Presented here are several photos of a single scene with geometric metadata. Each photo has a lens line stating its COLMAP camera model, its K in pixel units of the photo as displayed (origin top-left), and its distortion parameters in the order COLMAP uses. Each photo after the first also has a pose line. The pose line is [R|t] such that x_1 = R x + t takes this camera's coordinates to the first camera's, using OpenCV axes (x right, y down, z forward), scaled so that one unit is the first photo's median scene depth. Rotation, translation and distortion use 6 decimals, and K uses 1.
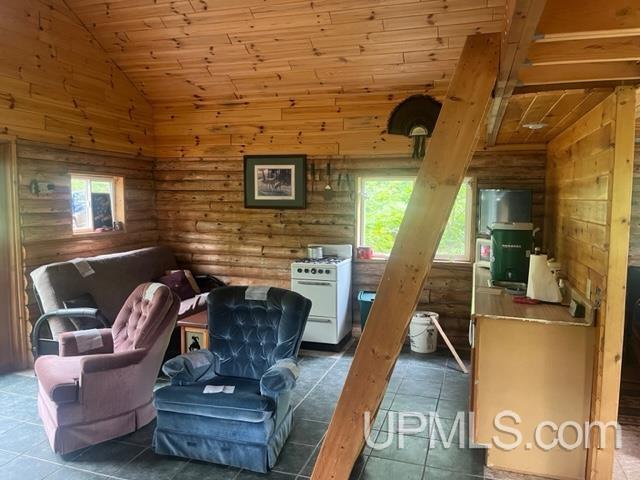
lens RADIAL K [[484.0, 0, 322.4], [0, 484.0, 237.4], [0, 0, 1]] dist [0.074633, -0.095417]
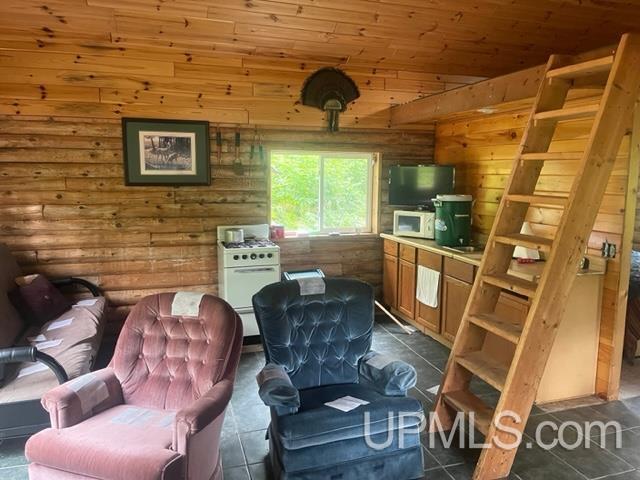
lens RADIAL K [[488.4, 0, 314.3], [0, 488.4, 231.8], [0, 0, 1]] dist [0.067260, -0.104938]
pose [[0.811451, -0.073491, 0.579781, -0.390071], [0.047567, 0.997076, 0.059812, -0.020329], [-0.582481, -0.020956, 0.812574, 0.187404]]
